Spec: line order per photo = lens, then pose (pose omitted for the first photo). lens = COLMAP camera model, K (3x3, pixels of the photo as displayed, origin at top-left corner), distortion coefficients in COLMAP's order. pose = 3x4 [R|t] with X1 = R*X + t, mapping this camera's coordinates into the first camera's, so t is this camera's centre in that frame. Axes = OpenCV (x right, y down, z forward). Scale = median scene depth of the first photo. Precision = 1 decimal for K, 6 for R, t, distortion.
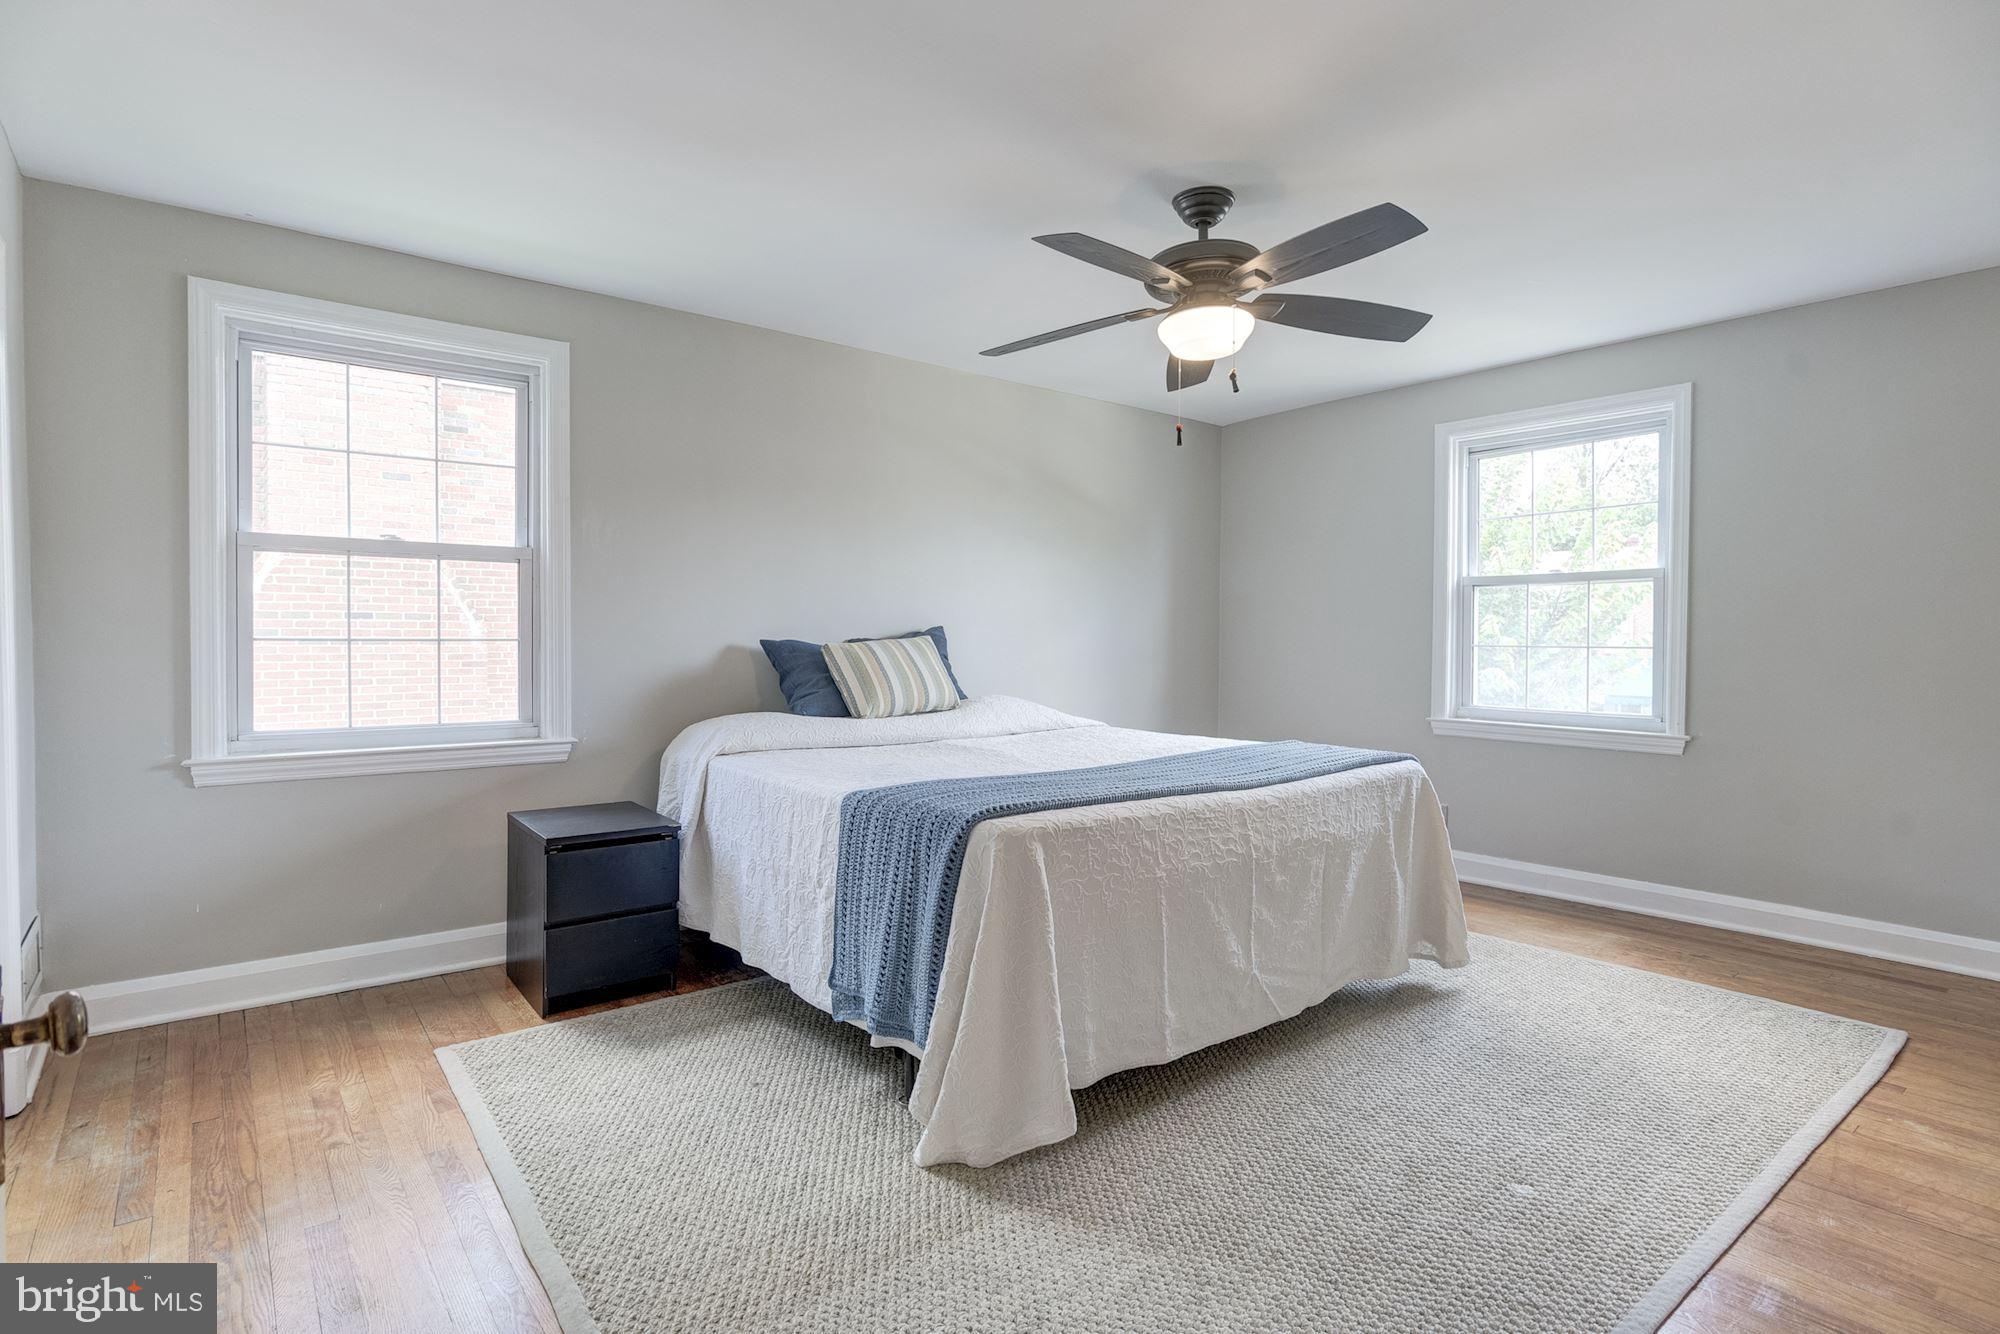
lens RADIAL K [[990.5, 0, 997.5], [0, 990.5, 656.3], [0, 0, 1]] dist [-0.007175, -0.000775]
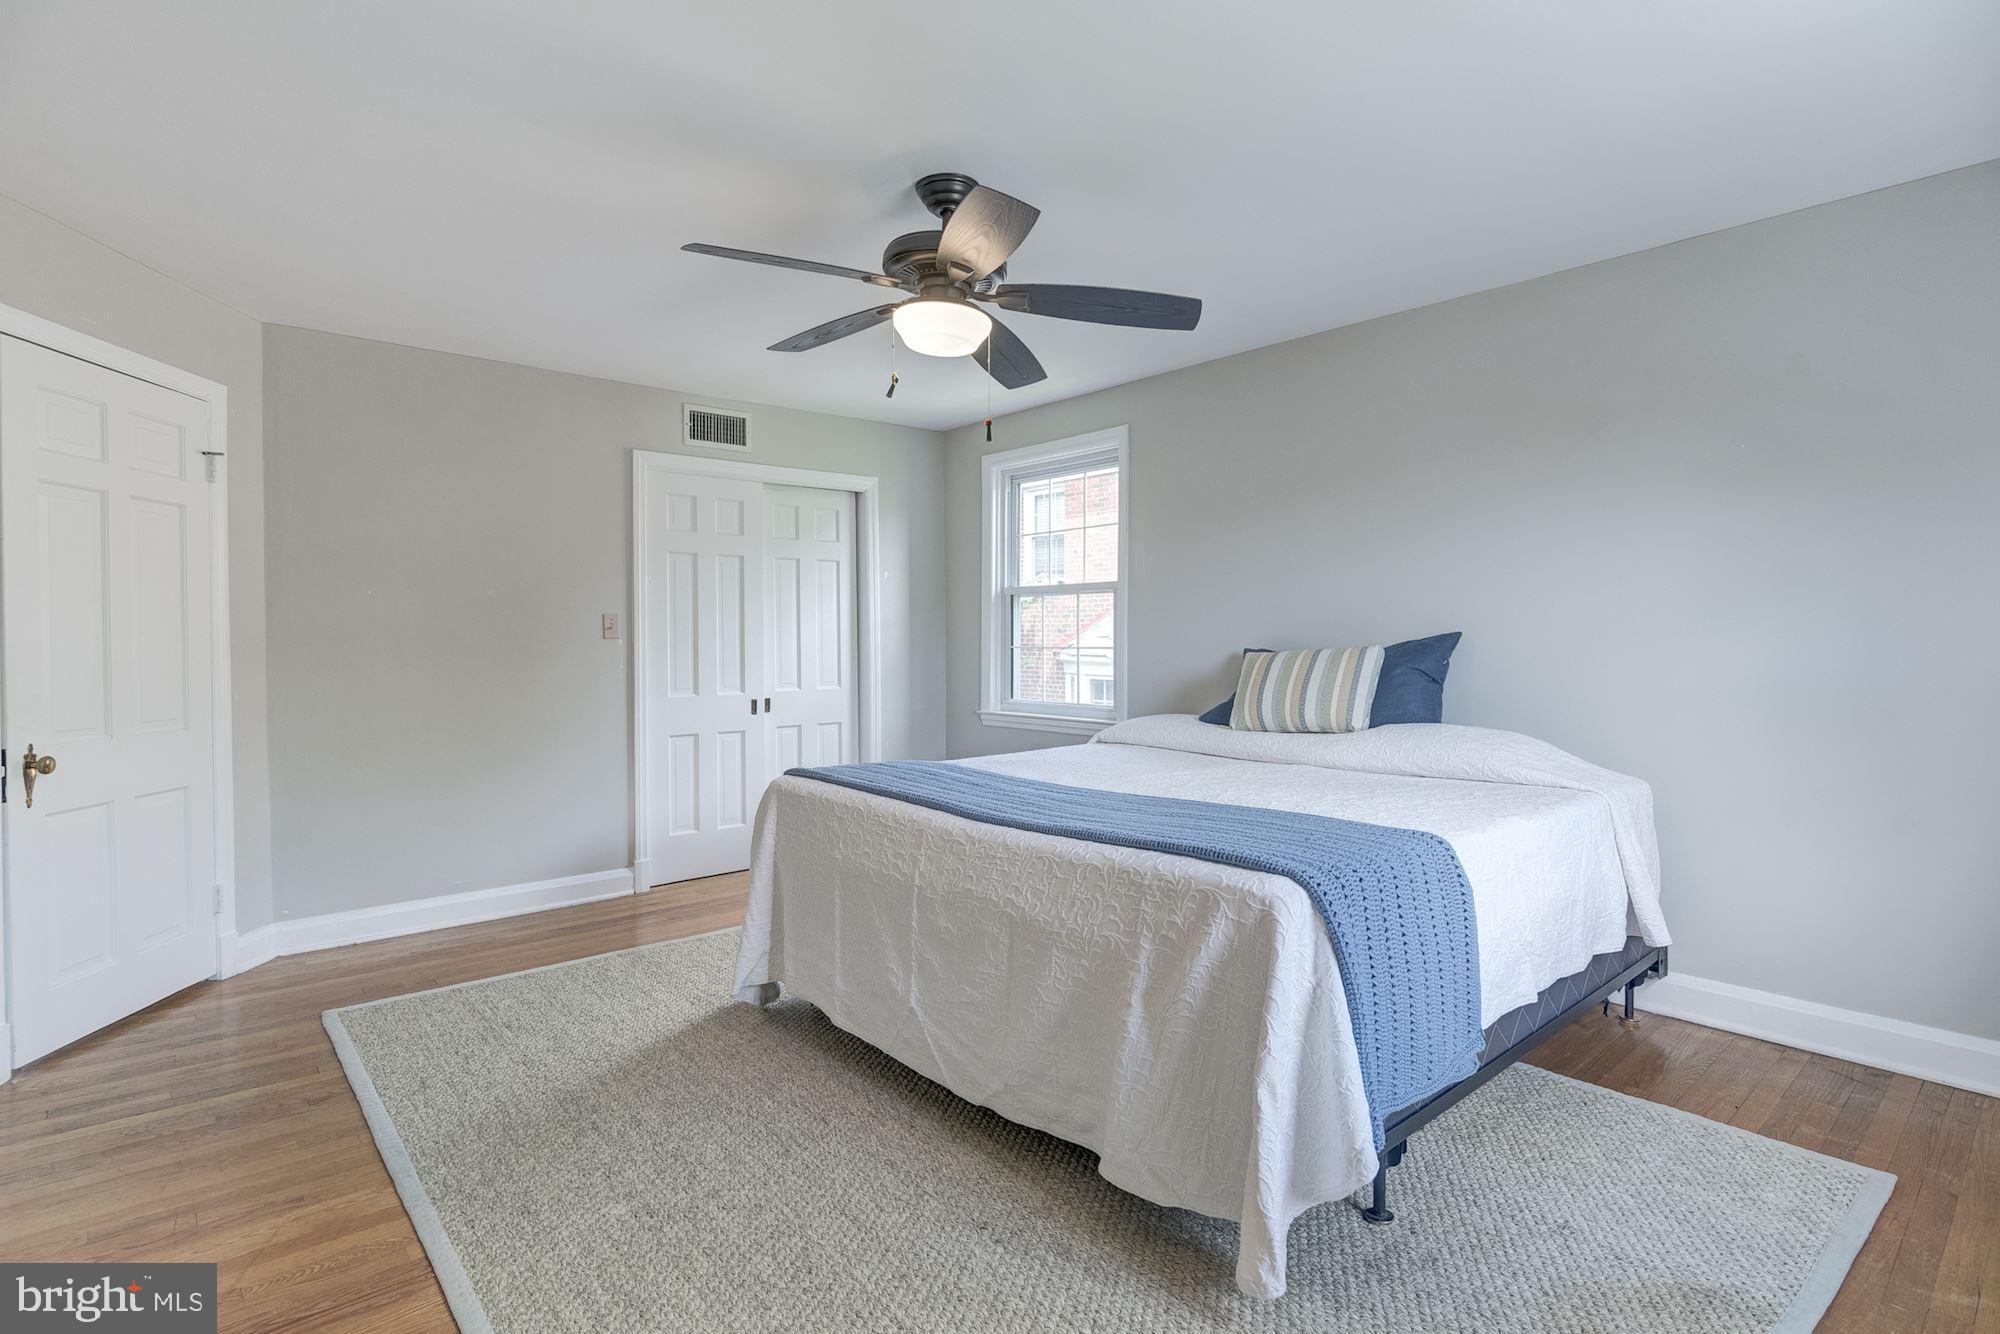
lens RADIAL K [[990.5, 0, 997.5], [0, 990.5, 656.3], [0, 0, 1]] dist [-0.007175, -0.000775]
pose [[0.046391, 0.010698, -0.998866, 1.117399], [-0.021181, 0.999728, 0.009723, -0.019017], [0.998699, 0.020706, 0.046605, 0.969177]]
